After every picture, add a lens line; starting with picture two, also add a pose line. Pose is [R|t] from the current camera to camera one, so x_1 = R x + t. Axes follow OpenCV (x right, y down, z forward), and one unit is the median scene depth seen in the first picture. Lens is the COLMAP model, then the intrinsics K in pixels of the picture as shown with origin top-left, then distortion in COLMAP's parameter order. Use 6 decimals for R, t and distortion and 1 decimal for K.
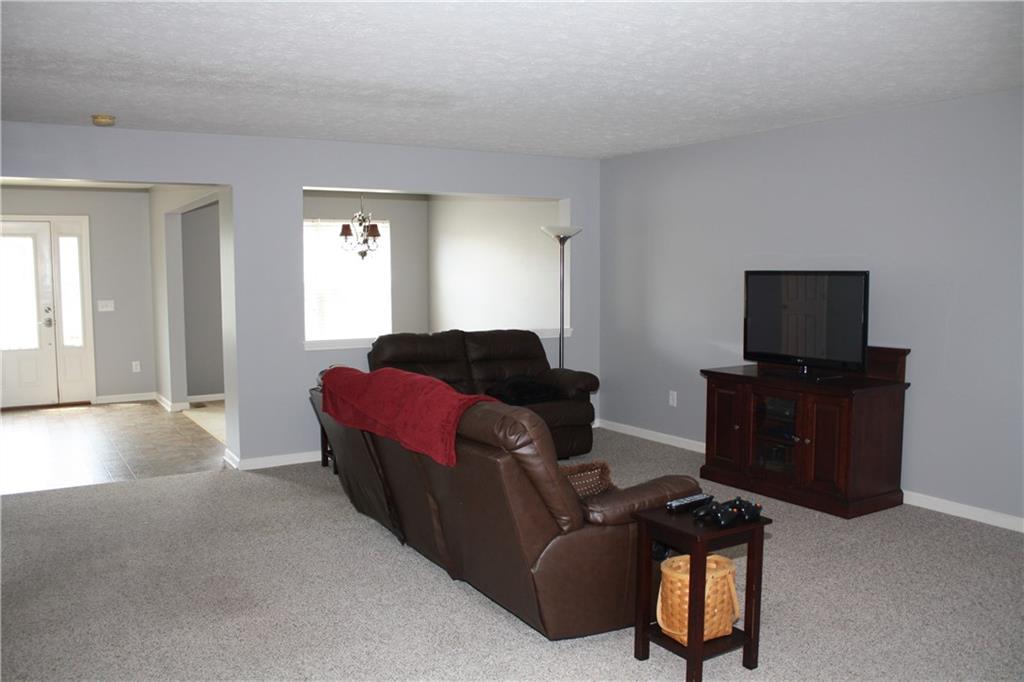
lens RADIAL K [[859.4, 0, 512.0], [0, 859.4, 341.0], [0, 0, 1]] dist [-0.081816, 0.013996]
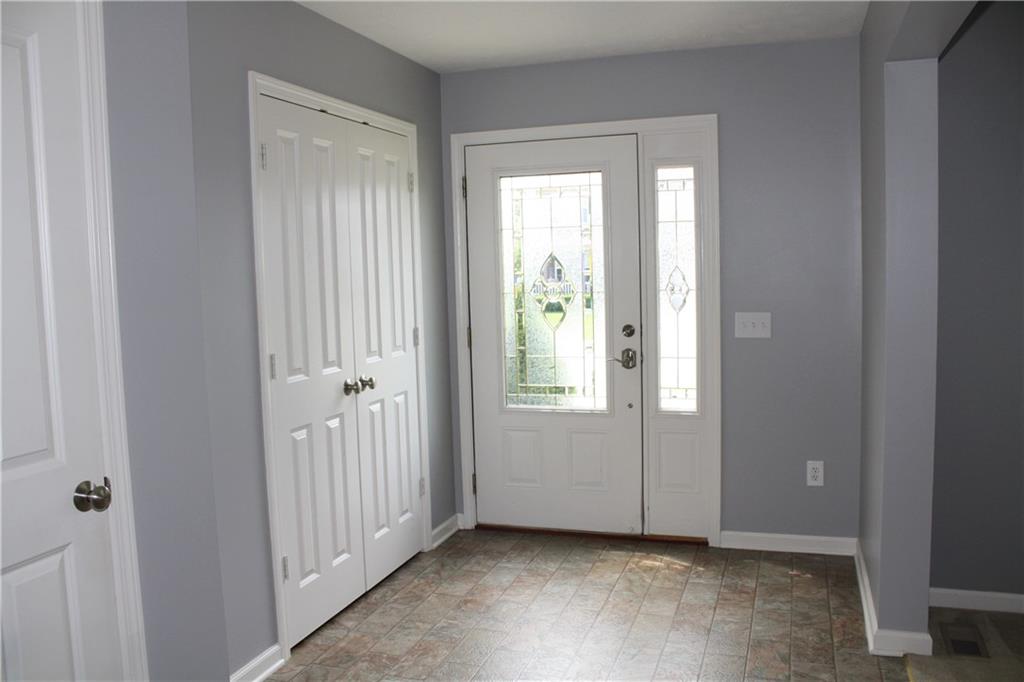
lens RADIAL K [[859.4, 0, 512.0], [0, 859.4, 341.0], [0, 0, 1]] dist [-0.081816, 0.013996]
pose [[0.642353, 0.060128, -0.764046, -0.234734], [-0.043261, 0.998173, 0.042182, -0.047492], [0.765187, 0.005957, 0.643781, 0.643264]]
